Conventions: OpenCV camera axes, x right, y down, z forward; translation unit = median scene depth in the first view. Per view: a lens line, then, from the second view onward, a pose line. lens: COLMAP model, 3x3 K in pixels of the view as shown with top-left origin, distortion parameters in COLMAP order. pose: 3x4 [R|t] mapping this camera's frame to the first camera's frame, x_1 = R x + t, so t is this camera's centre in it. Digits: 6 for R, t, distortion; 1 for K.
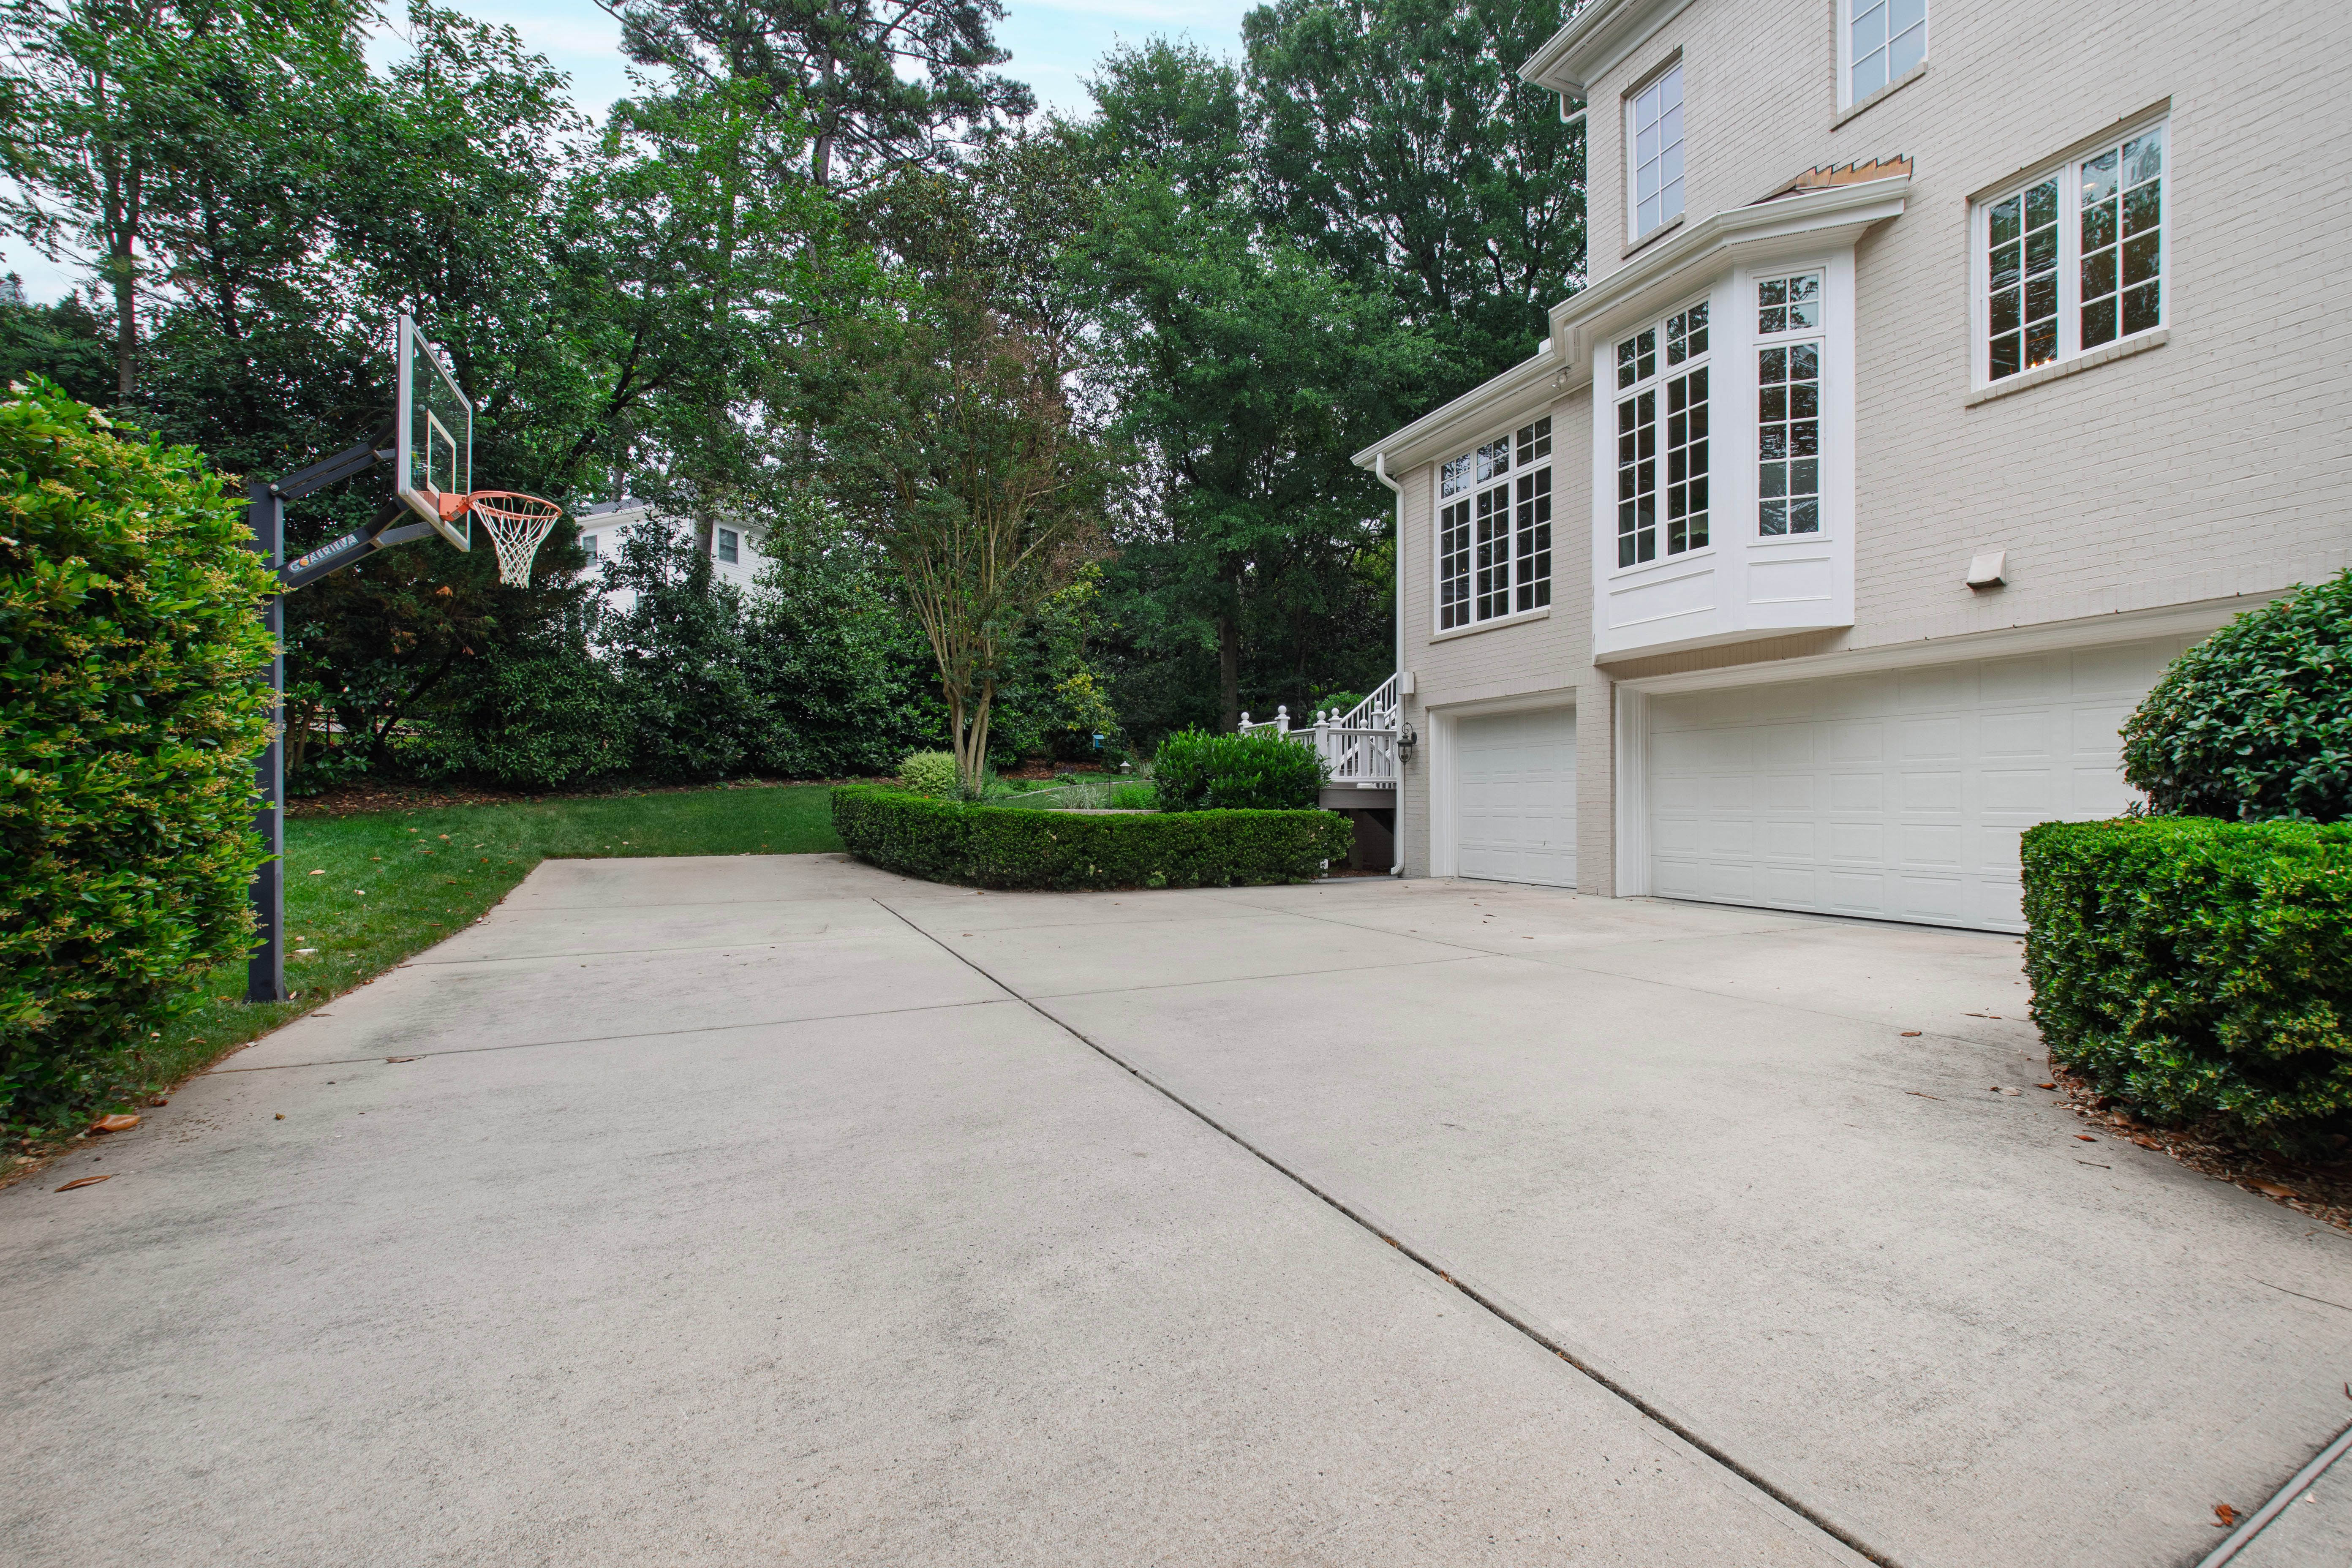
lens RADIAL K [[1033.9, 0, 1189.8], [0, 1033.9, 800.1], [0, 0, 1]] dist [0.001217, 0.000116]
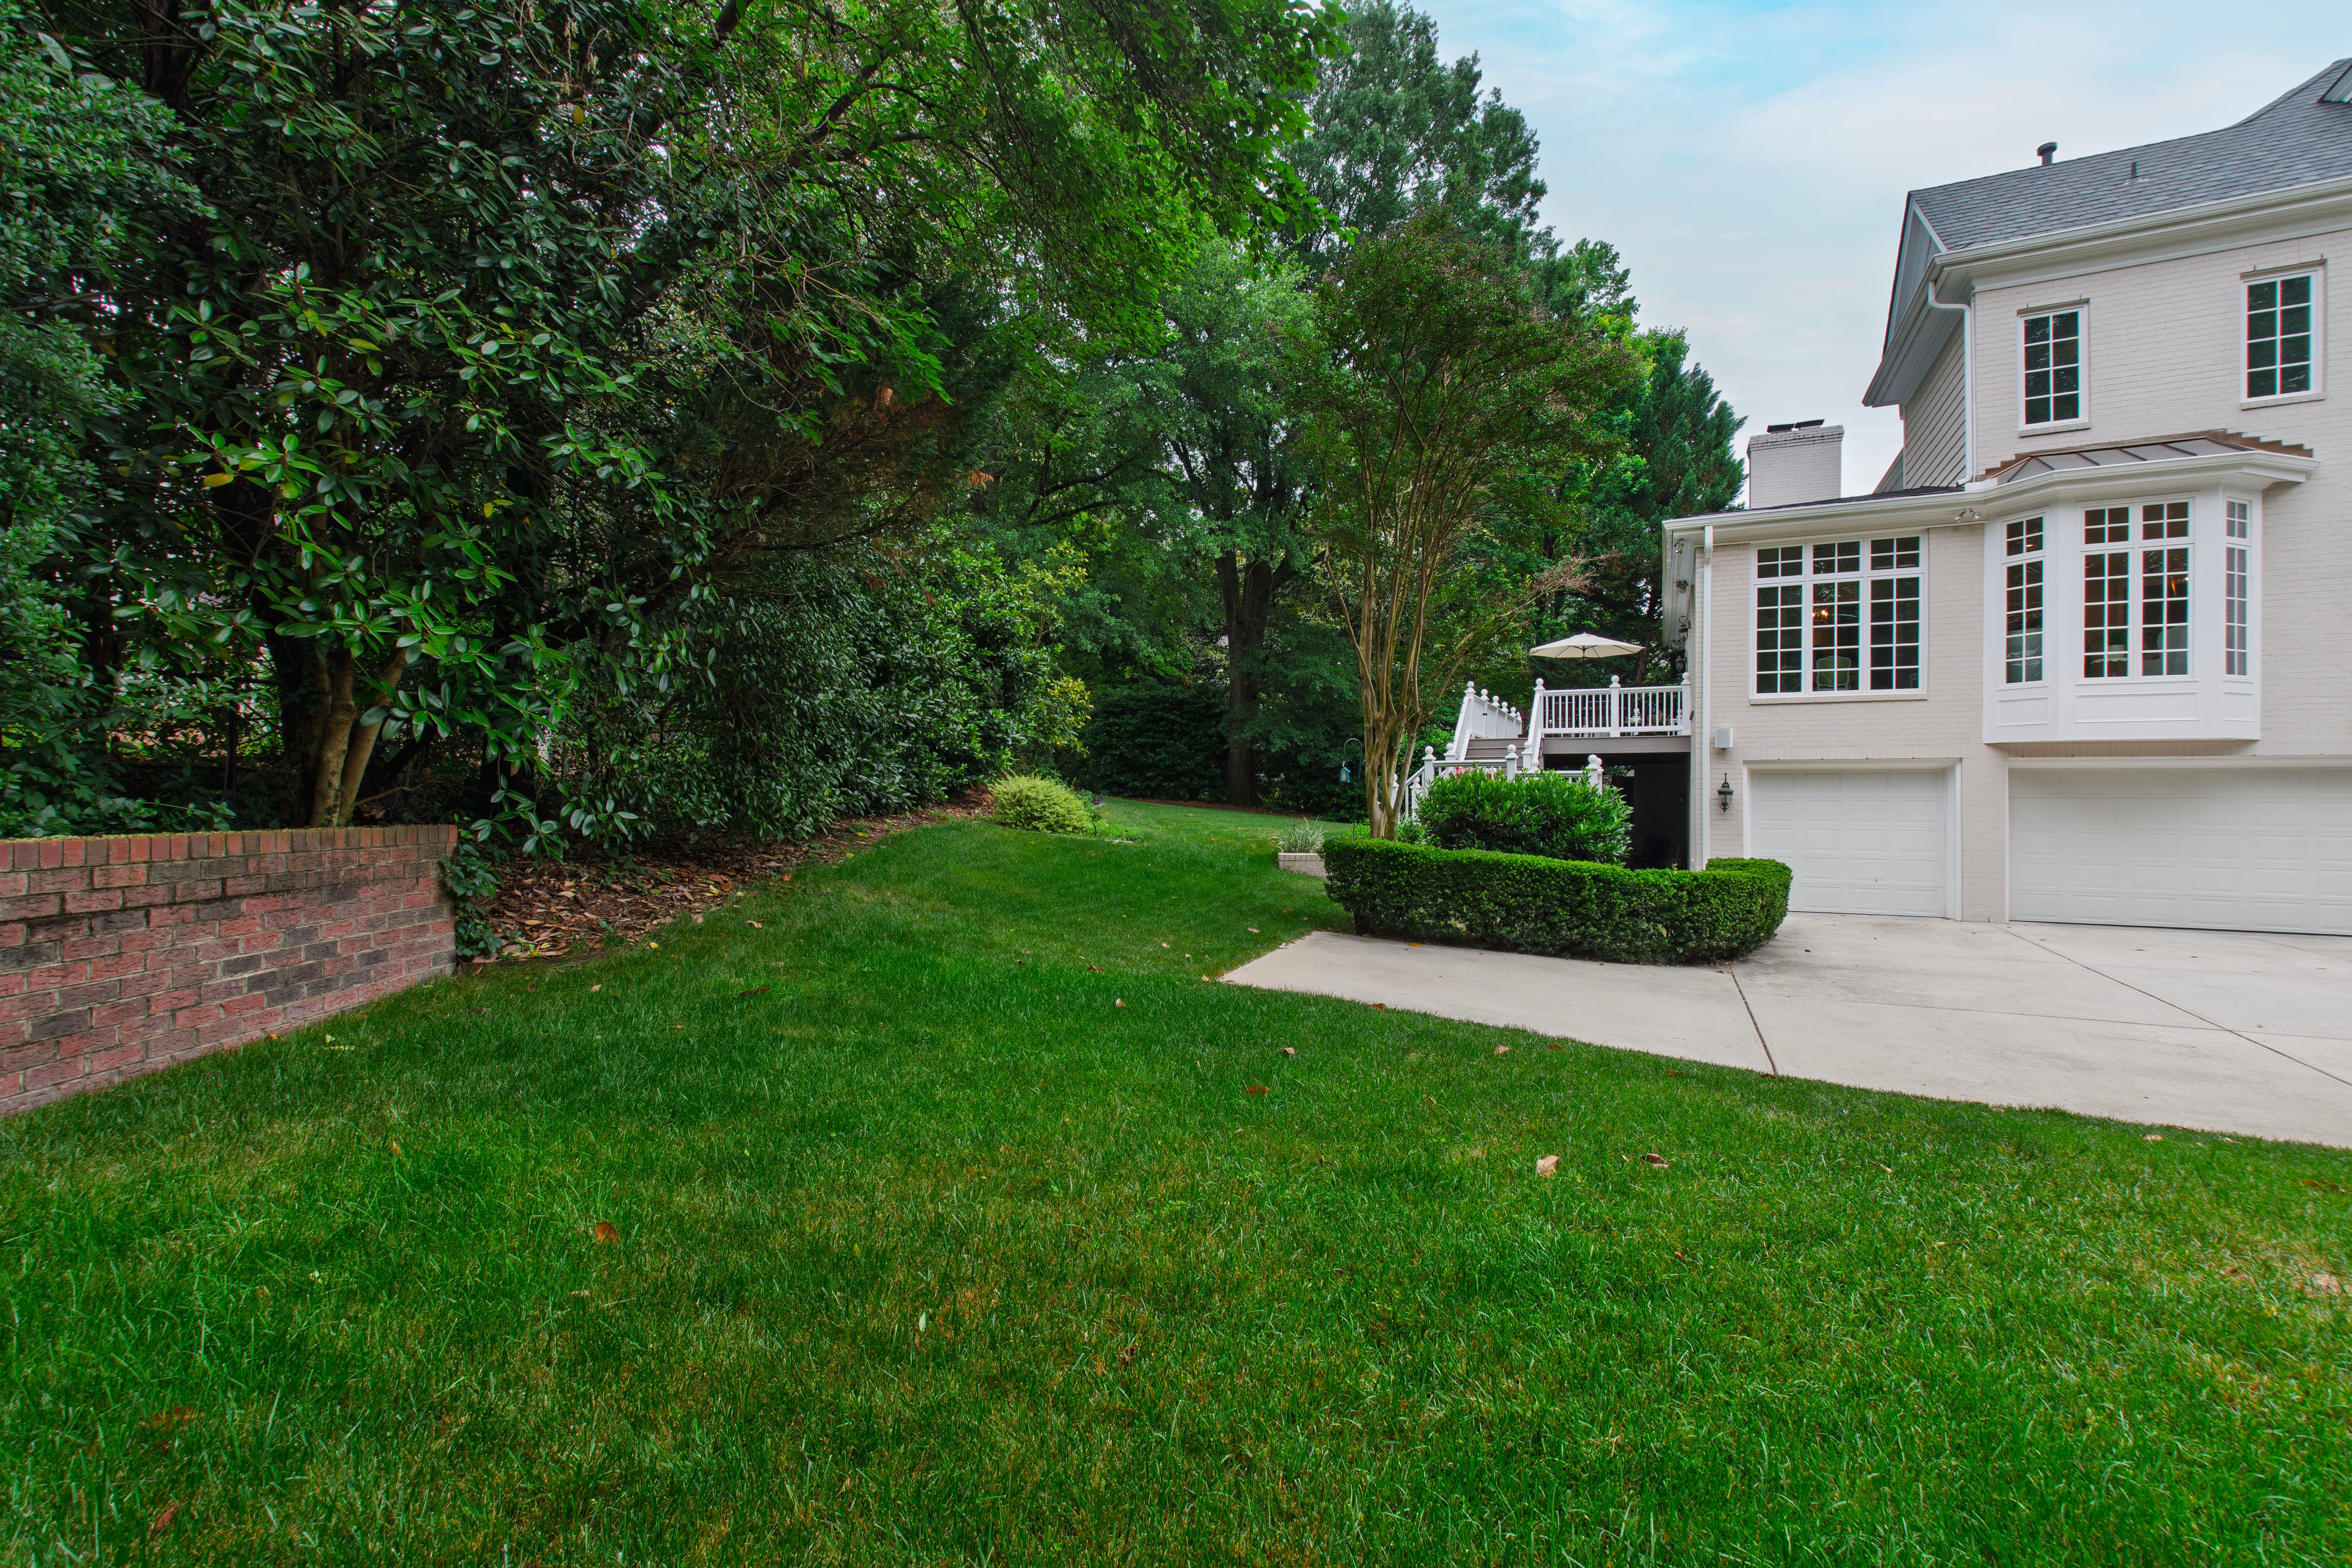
lens RADIAL K [[1033.9, 0, 1182.0], [0, 1033.9, 775.9], [0, 0, 1]] dist [0.001217, 0.000116]
pose [[0.762682, 0.001514, 0.646772, -1.166211], [0.001783, 0.999989, -0.004443, -0.083571], [-0.646772, 0.004542, 0.762670, 0.648188]]
